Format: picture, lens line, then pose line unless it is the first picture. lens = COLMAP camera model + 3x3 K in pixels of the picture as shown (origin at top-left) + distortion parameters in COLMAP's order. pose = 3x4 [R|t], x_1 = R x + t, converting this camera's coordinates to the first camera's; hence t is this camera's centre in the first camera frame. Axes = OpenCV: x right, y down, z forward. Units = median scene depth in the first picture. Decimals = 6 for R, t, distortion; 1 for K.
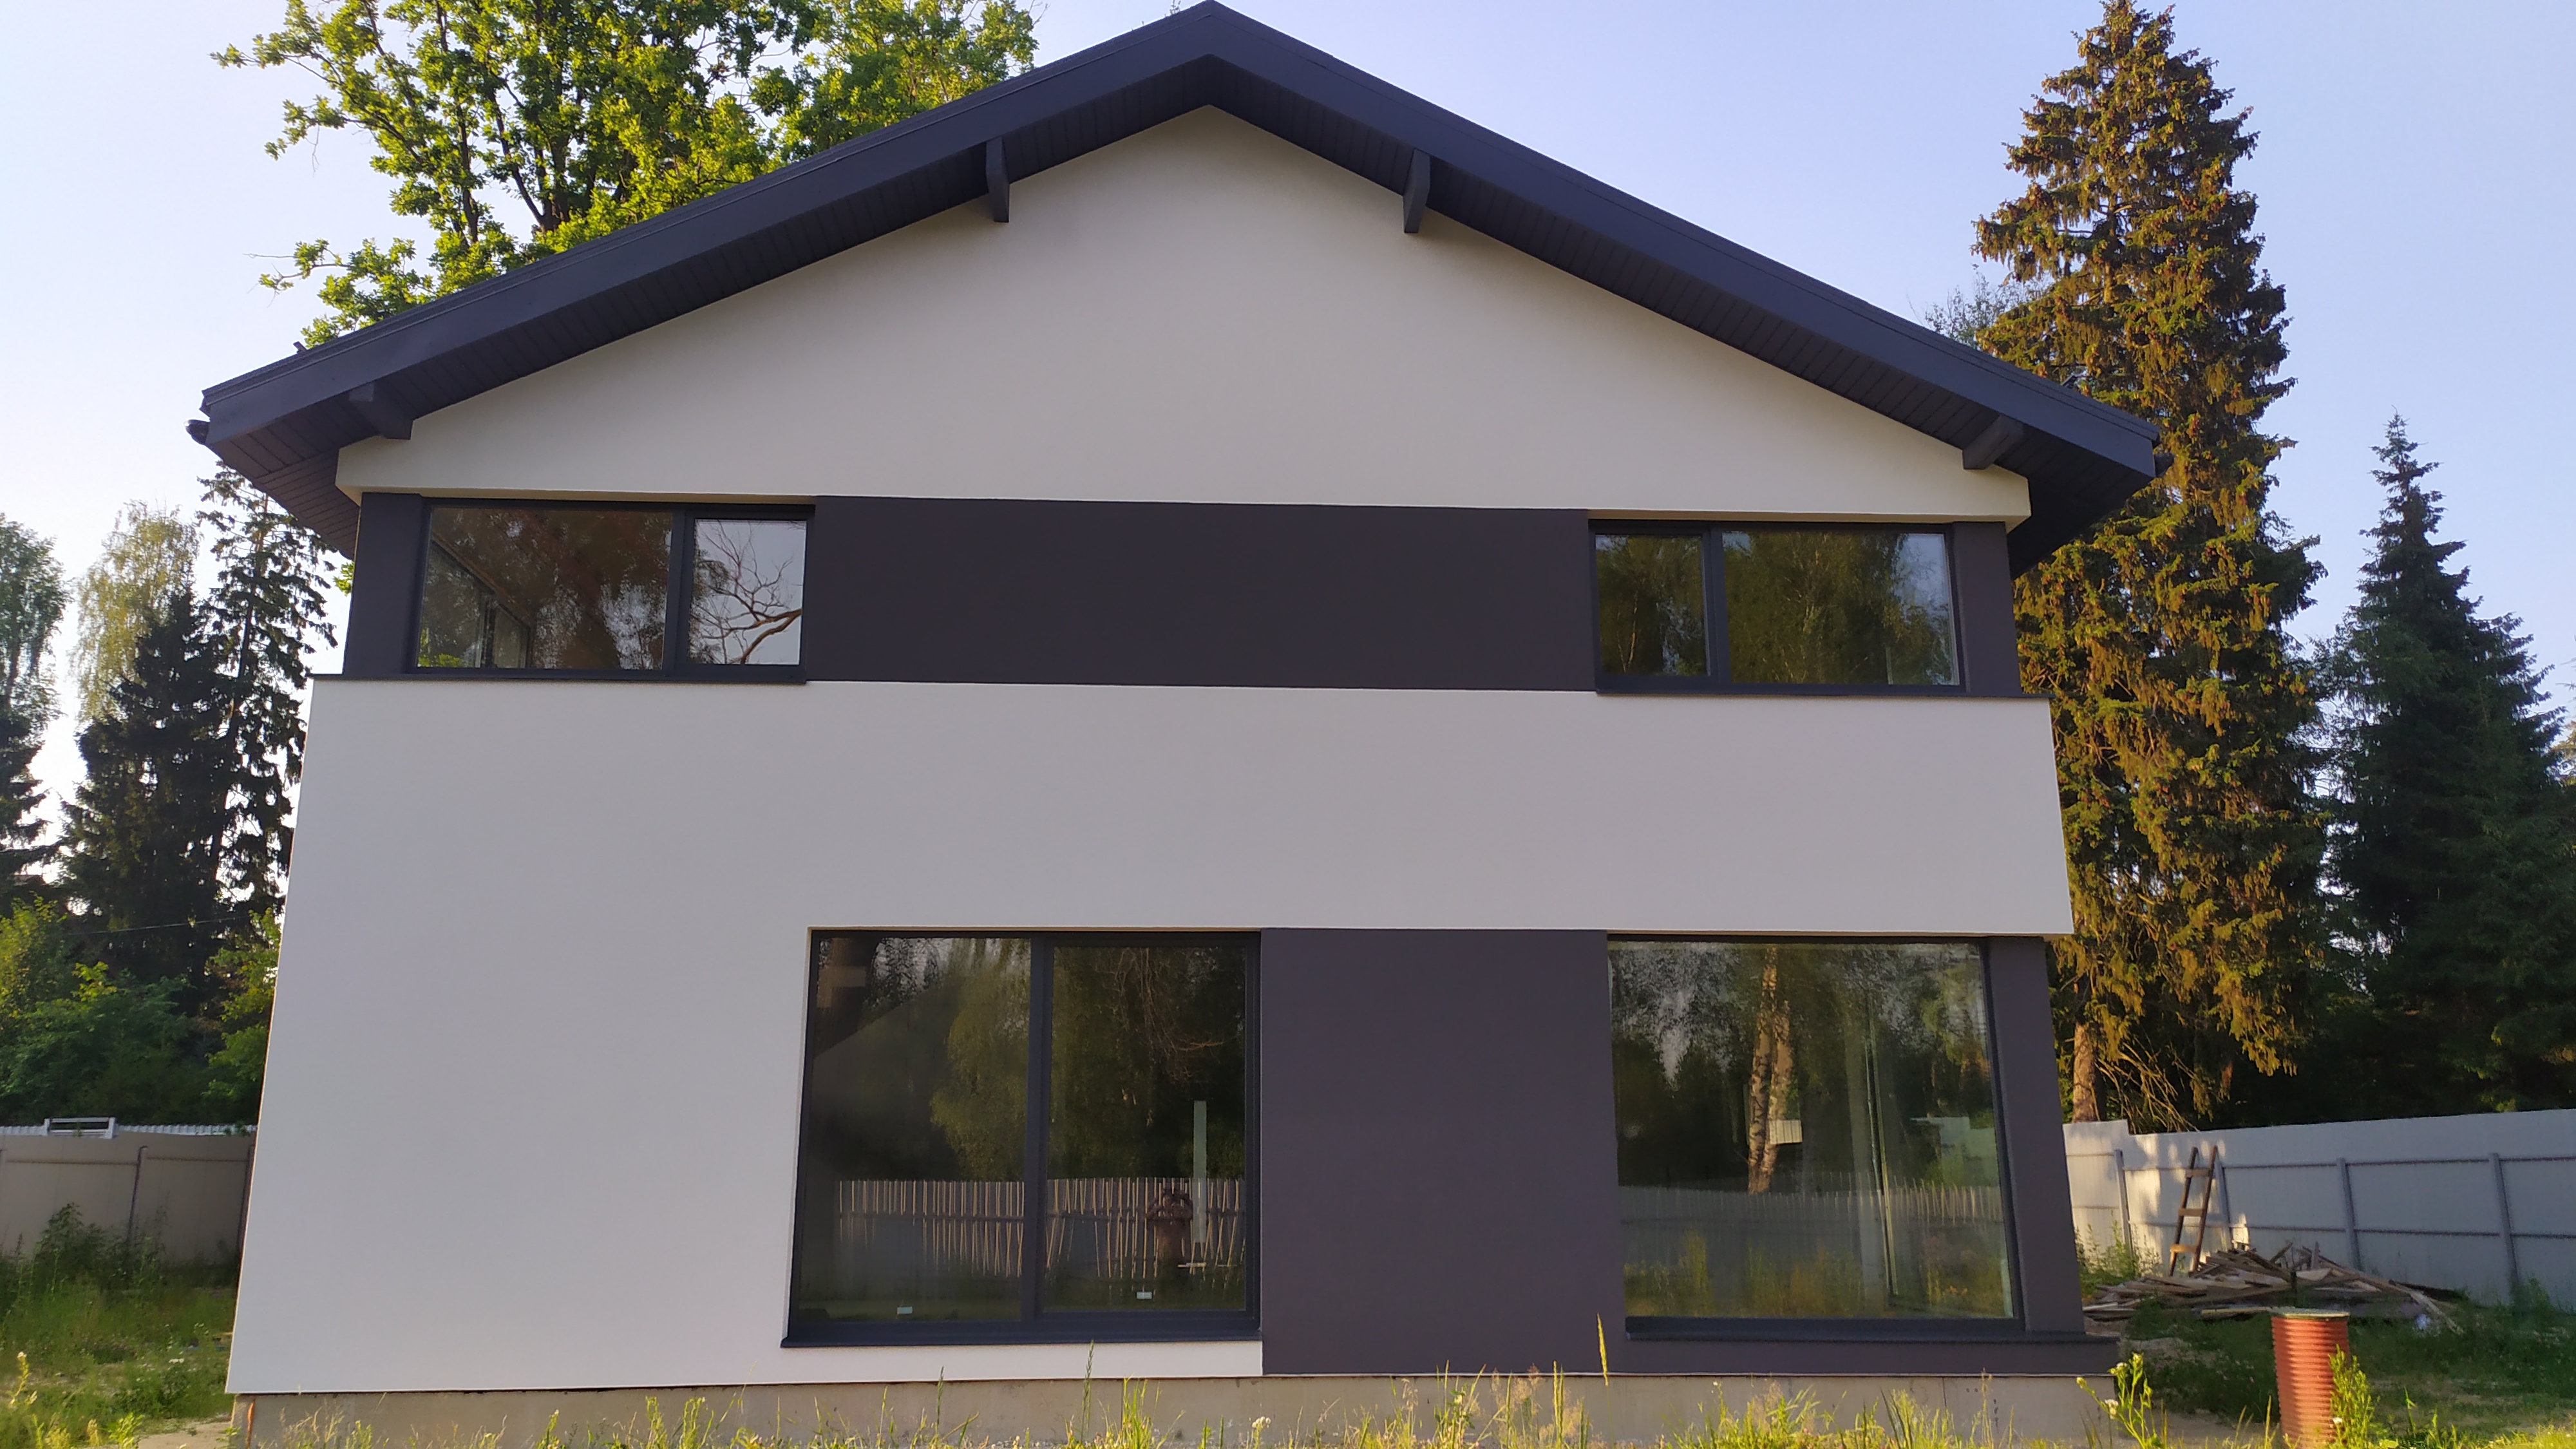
lens RADIAL K [[1930.3, 0, 1252.0], [0, 1930.3, 734.4], [0, 0, 1]] dist [0.117220, -0.114156]
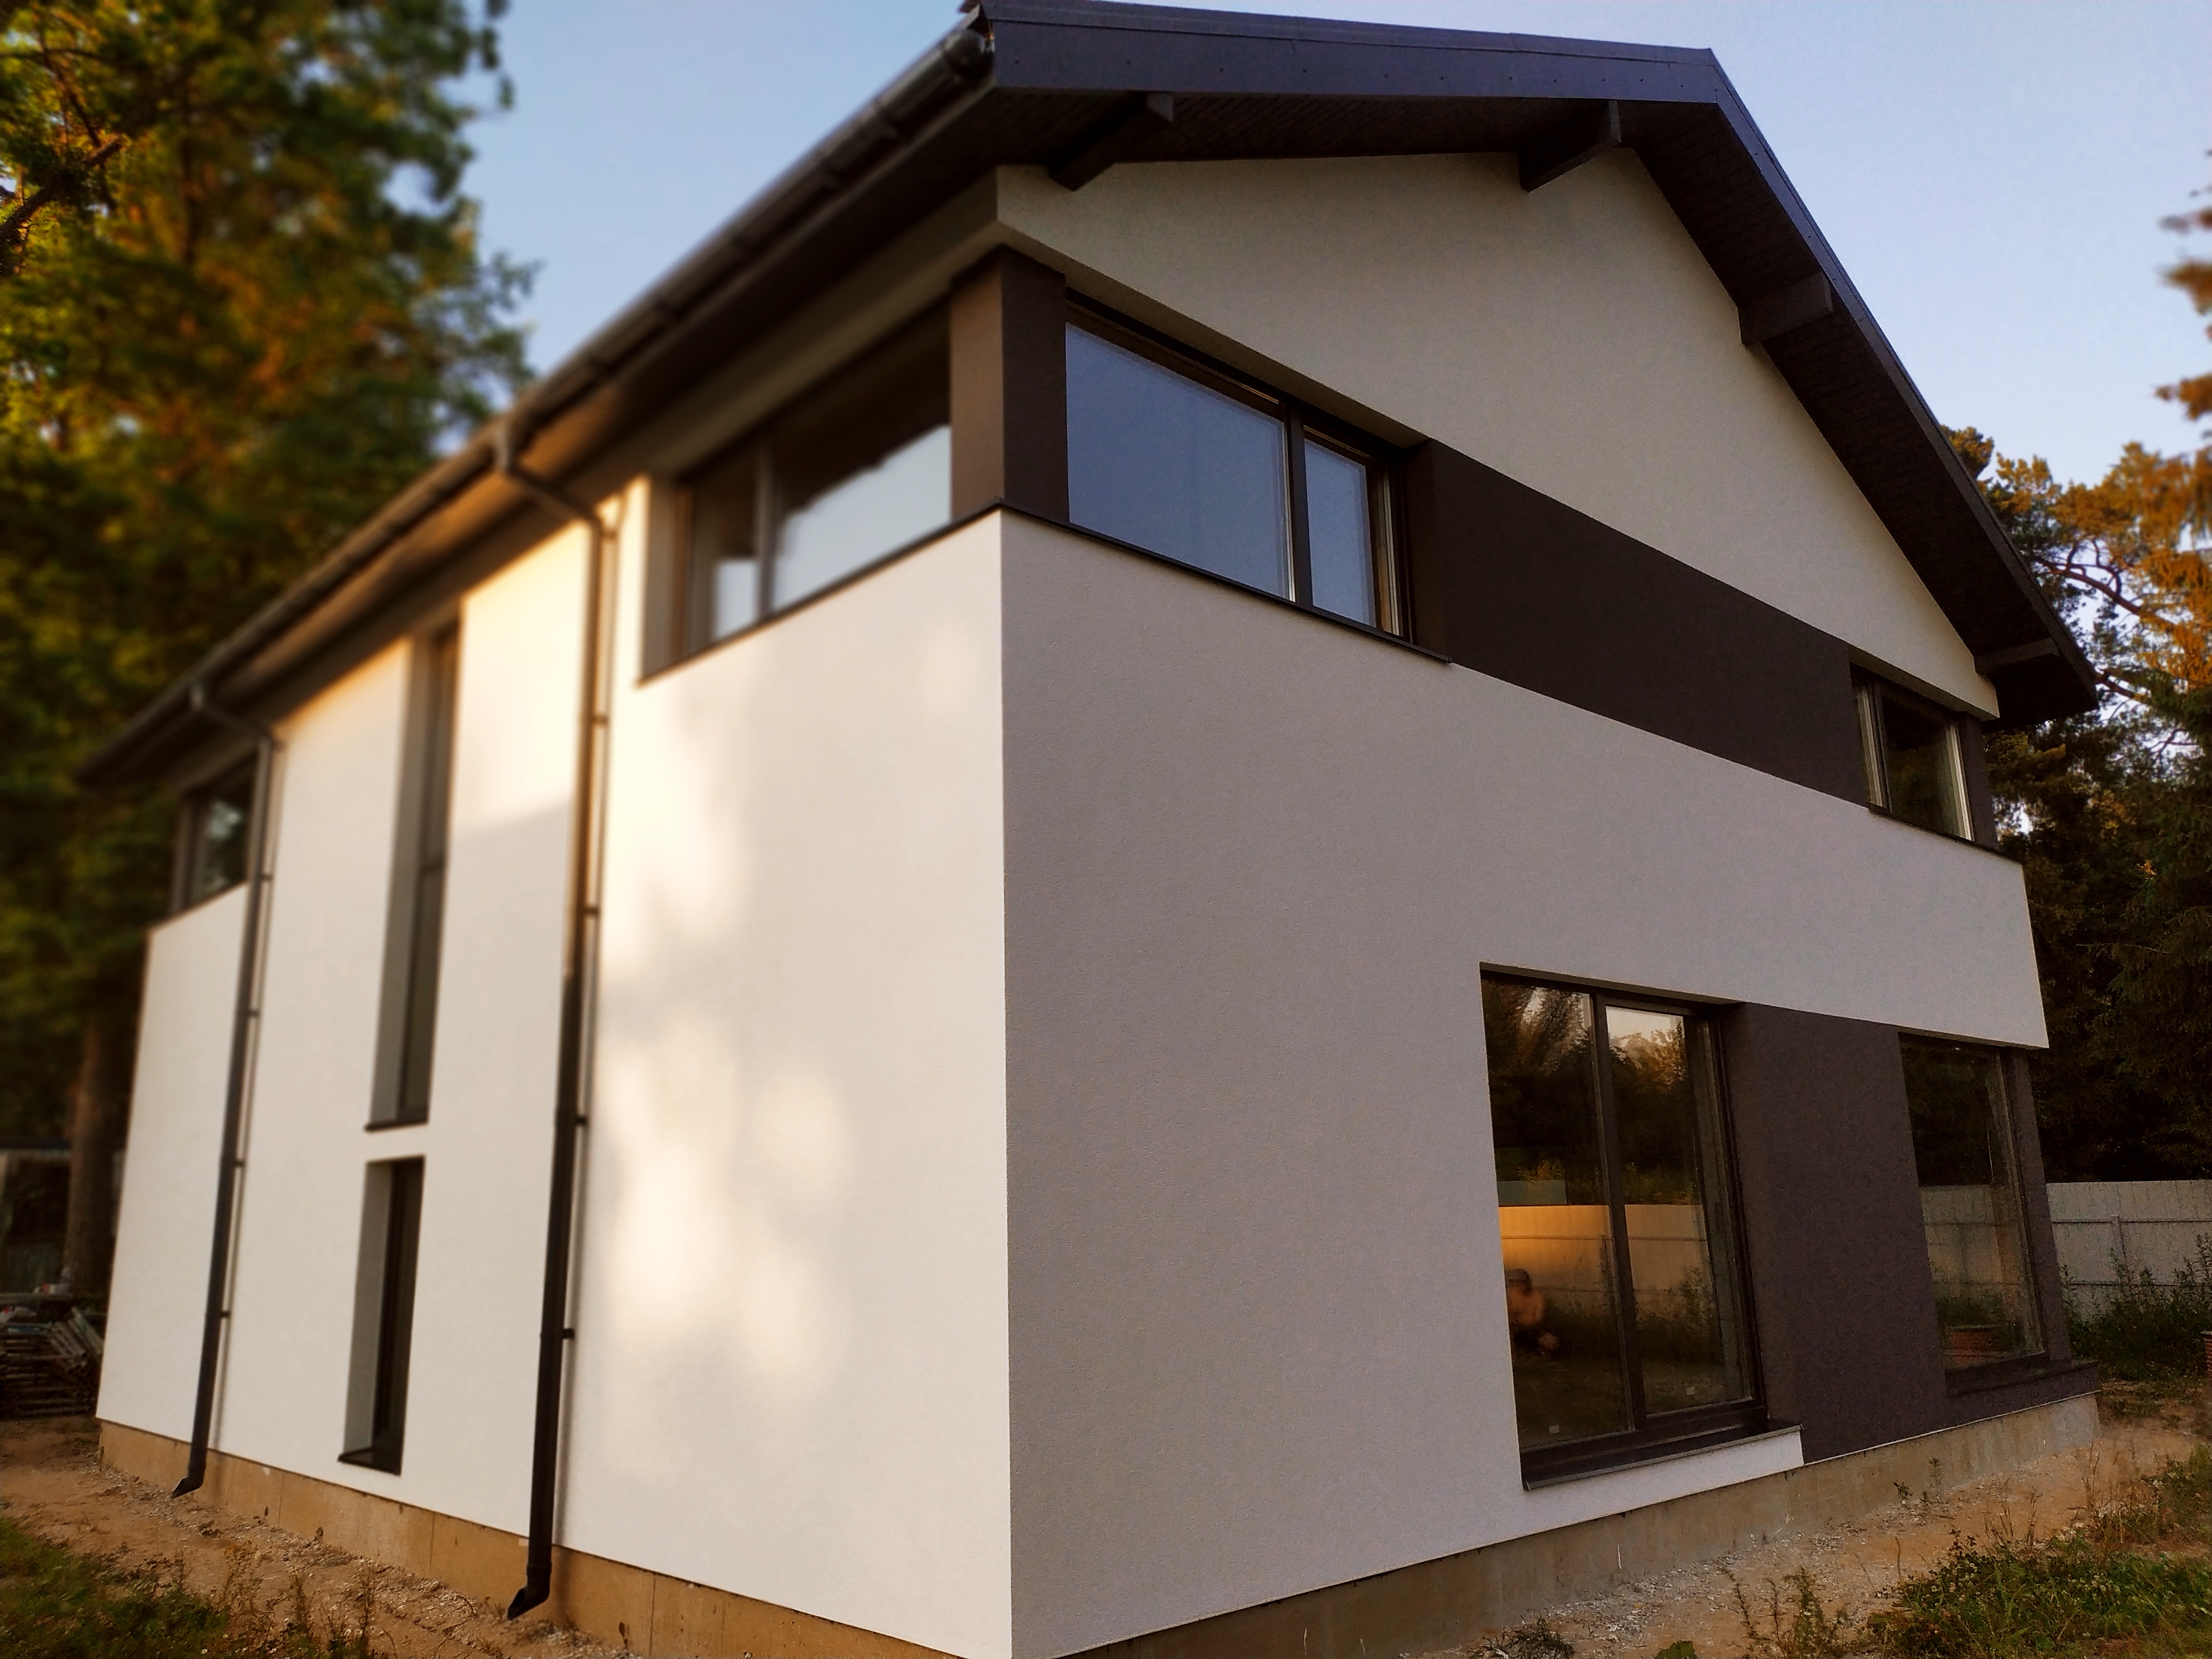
lens RADIAL K [[1661.2, 0, 1093.8], [0, 1661.2, 825.1], [0, 0, 1]] dist [0.036138, -0.024182]
pose [[0.763763, 0.132245, 0.631805, -0.287636], [-0.122115, 0.990716, -0.059751, 0.037709], [-0.633841, -0.031517, 0.772821, 0.207387]]
